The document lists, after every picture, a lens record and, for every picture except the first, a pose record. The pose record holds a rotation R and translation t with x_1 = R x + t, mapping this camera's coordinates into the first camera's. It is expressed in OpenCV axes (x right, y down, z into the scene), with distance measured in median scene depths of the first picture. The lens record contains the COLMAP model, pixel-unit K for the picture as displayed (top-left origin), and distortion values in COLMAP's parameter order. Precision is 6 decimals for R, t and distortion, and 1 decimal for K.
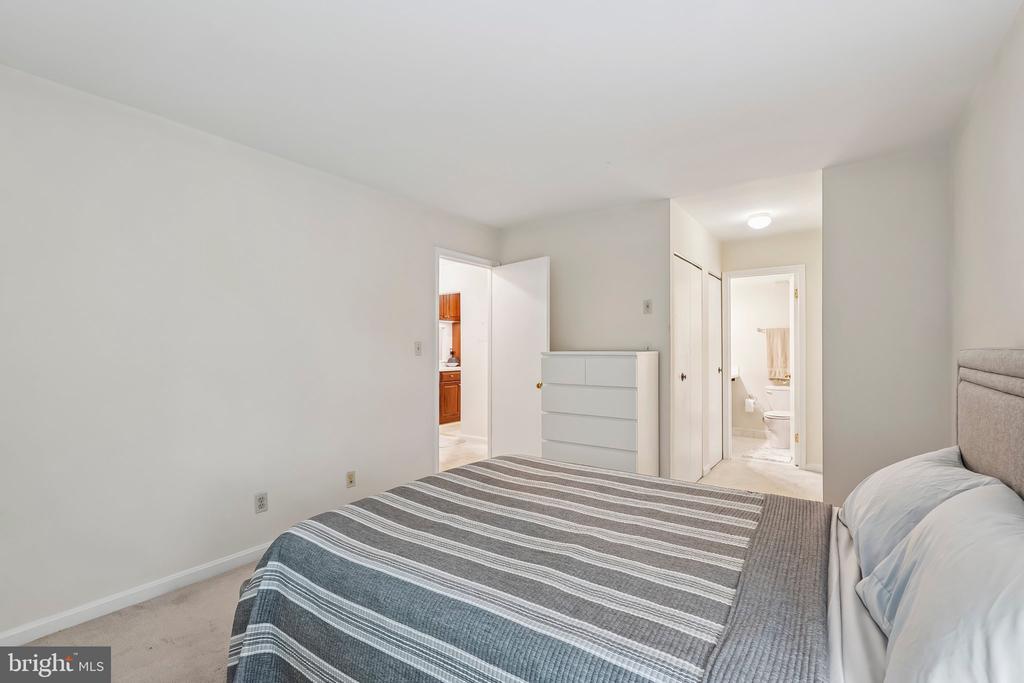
lens RADIAL K [[452.2, 0, 512.0], [0, 452.2, 341.5], [0, 0, 1]] dist [-0.013766, 0.000007]
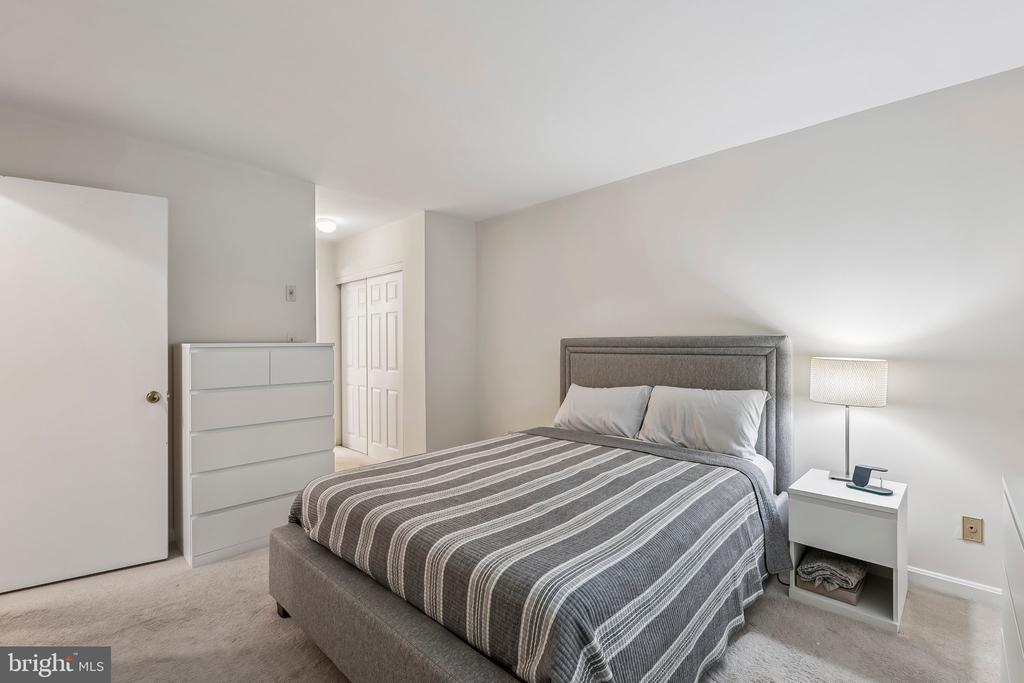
lens RADIAL K [[452.2, 0, 512.0], [0, 452.2, 341.5], [0, 0, 1]] dist [-0.013766, 0.000007]
pose [[0.143635, 0.000125, 0.989631, -0.859764], [-0.006985, 0.999975, 0.000887, 0.025657], [-0.989606, -0.007040, 0.143632, 0.714111]]
